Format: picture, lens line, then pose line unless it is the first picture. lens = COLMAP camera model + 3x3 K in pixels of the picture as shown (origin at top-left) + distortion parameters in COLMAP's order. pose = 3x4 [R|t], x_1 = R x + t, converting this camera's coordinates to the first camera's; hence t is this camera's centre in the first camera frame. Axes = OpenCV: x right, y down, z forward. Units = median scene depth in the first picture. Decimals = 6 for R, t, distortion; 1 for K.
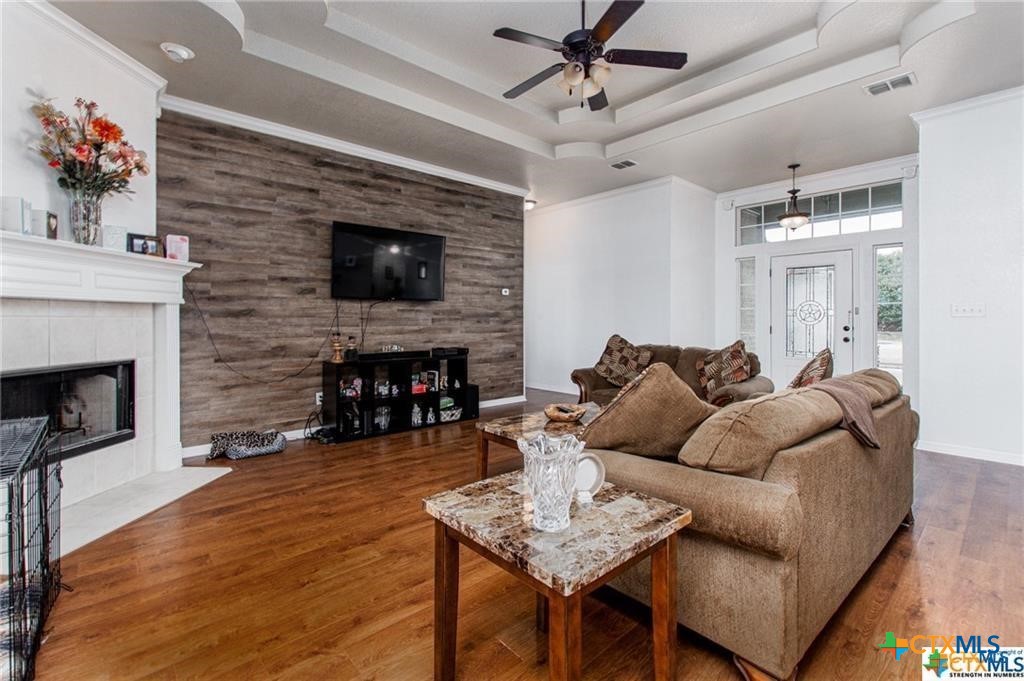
lens RADIAL K [[452.7, 0, 508.0], [0, 452.7, 317.2], [0, 0, 1]] dist [-0.000149, -0.000549]
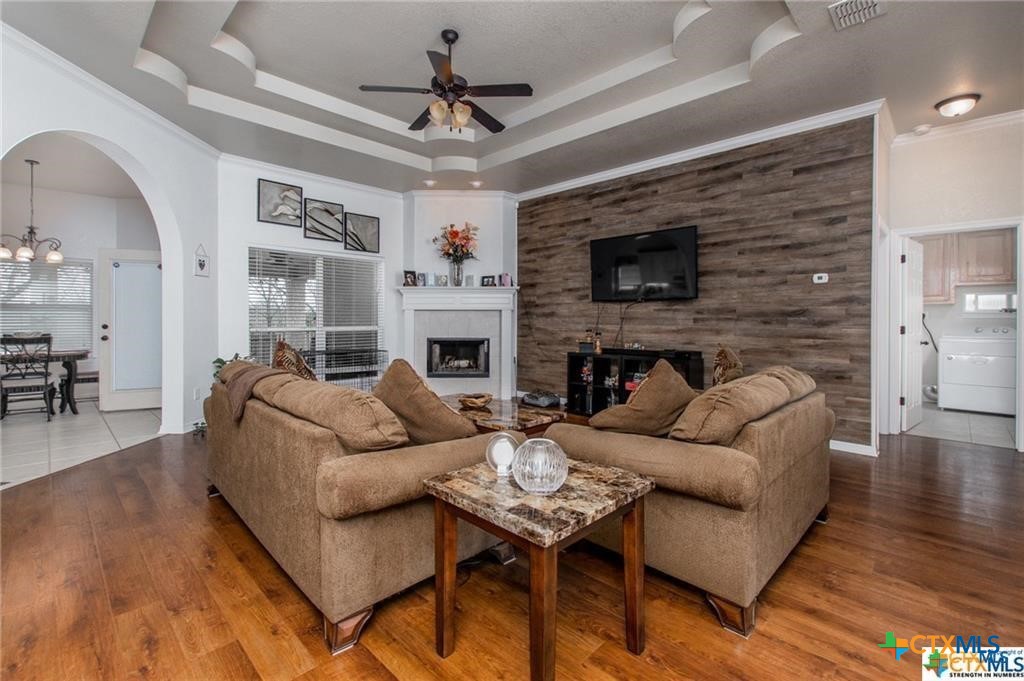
lens RADIAL K [[454.3, 0, 508.5], [0, 454.3, 325.3], [0, 0, 1]] dist [-0.000031, 0.000159]
pose [[0.069415, 0.018051, -0.997425, 0.886043], [0.003028, 0.999828, 0.018306, -0.000599], [0.997583, -0.004291, 0.069349, 0.700292]]
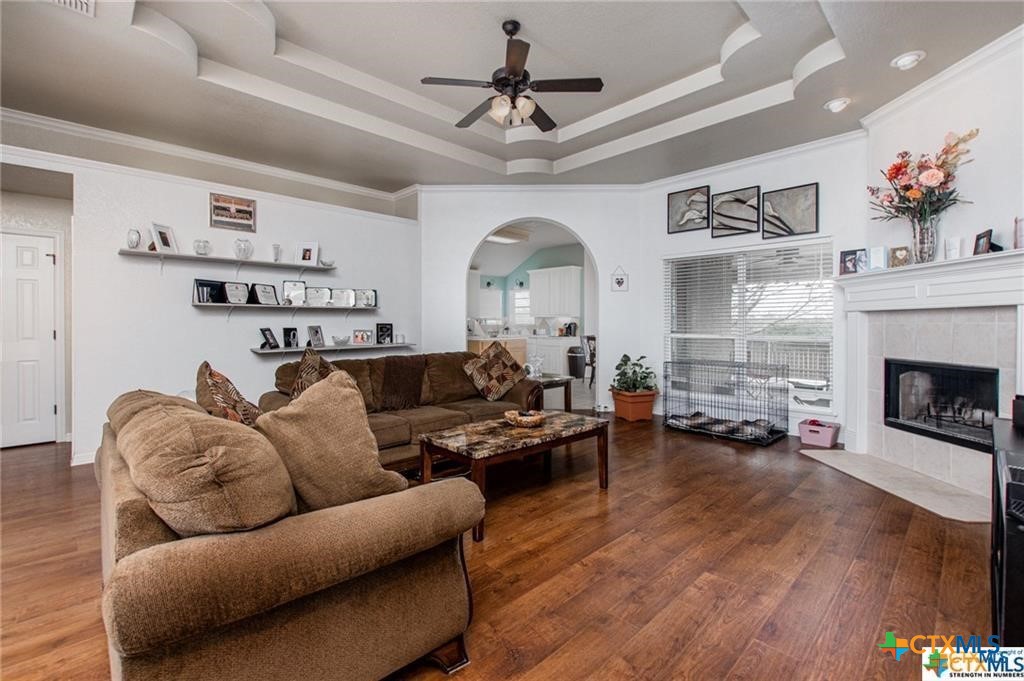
lens RADIAL K [[454.3, 0, 508.5], [0, 454.3, 325.3], [0, 0, 1]] dist [-0.000031, 0.000159]
pose [[-0.999132, 0.005406, -0.041295, 0.143418], [0.005444, 0.999985, -0.000791, 0.000143], [0.041291, -0.001015, -0.999147, 1.383278]]
